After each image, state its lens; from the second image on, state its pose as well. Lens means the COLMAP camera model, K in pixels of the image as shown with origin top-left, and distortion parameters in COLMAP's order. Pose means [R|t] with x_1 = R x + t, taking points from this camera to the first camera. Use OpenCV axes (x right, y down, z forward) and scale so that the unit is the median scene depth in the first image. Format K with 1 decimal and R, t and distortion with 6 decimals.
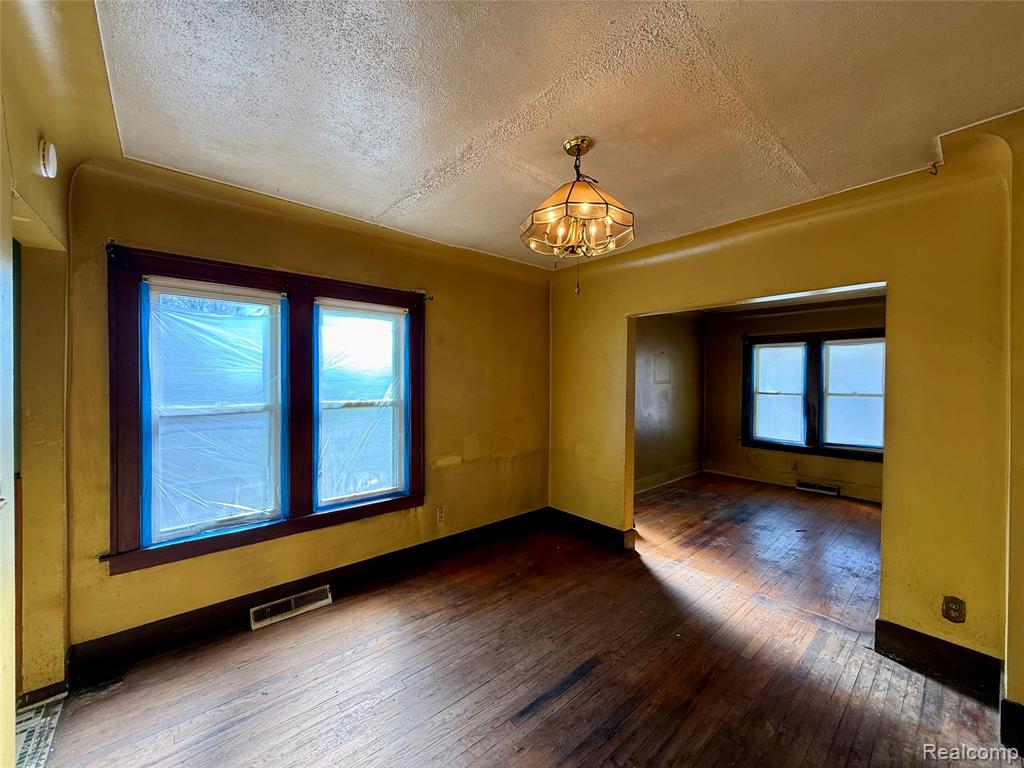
lens RADIAL K [[409.0, 0, 511.6], [0, 409.0, 381.6], [0, 0, 1]] dist [0.001471, -0.000575]
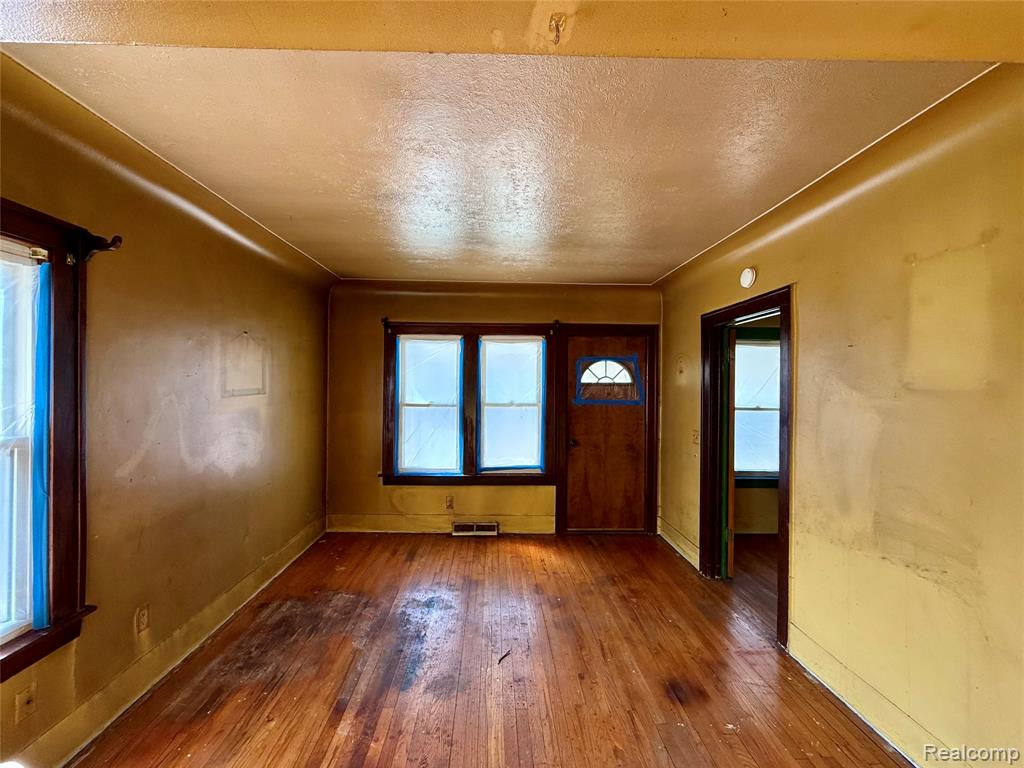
lens RADIAL K [[409.0, 0, 508.7], [0, 409.0, 384.1], [0, 0, 1]] dist [0.001471, -0.000575]
pose [[0.642739, -0.005452, 0.766066, 0.234916], [0.004423, 0.999984, 0.003406, -0.011759], [-0.766073, 0.001199, 0.642753, 0.528871]]
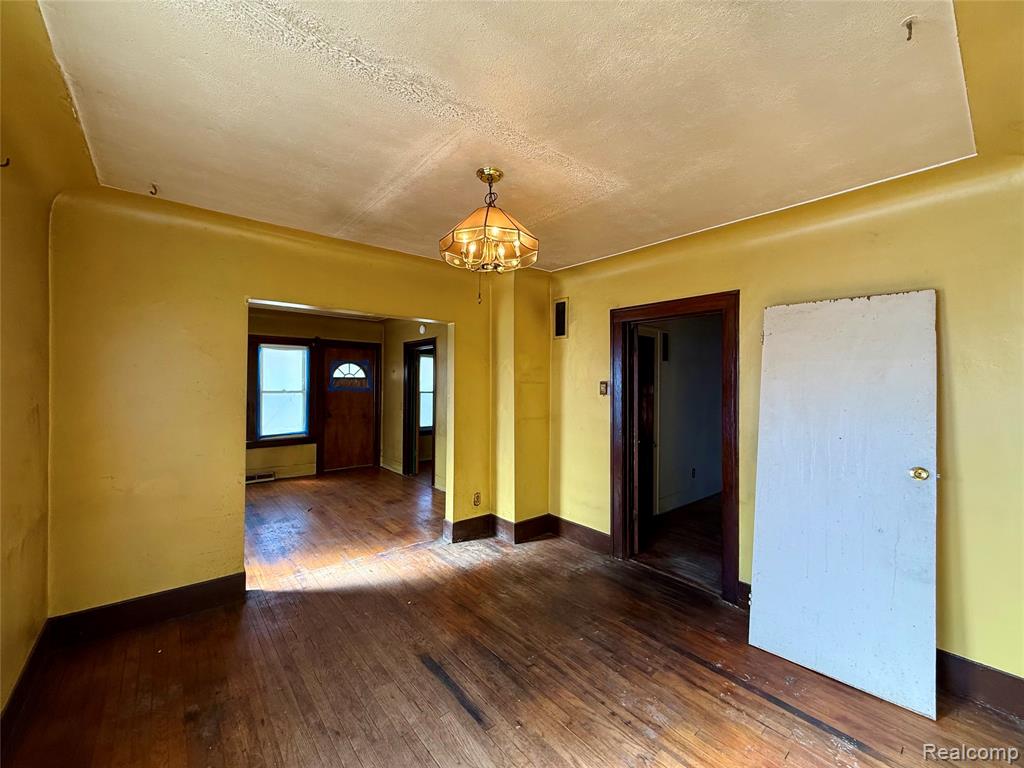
lens RADIAL K [[409.0, 0, 506.5], [0, 409.0, 382.8], [0, 0, 1]] dist [0.001471, -0.000575]
pose [[0.035660, -0.009191, 0.999322, -0.357362], [0.000175, 0.999958, 0.009190, -0.004665], [-0.999364, -0.000153, 0.035660, 0.337138]]
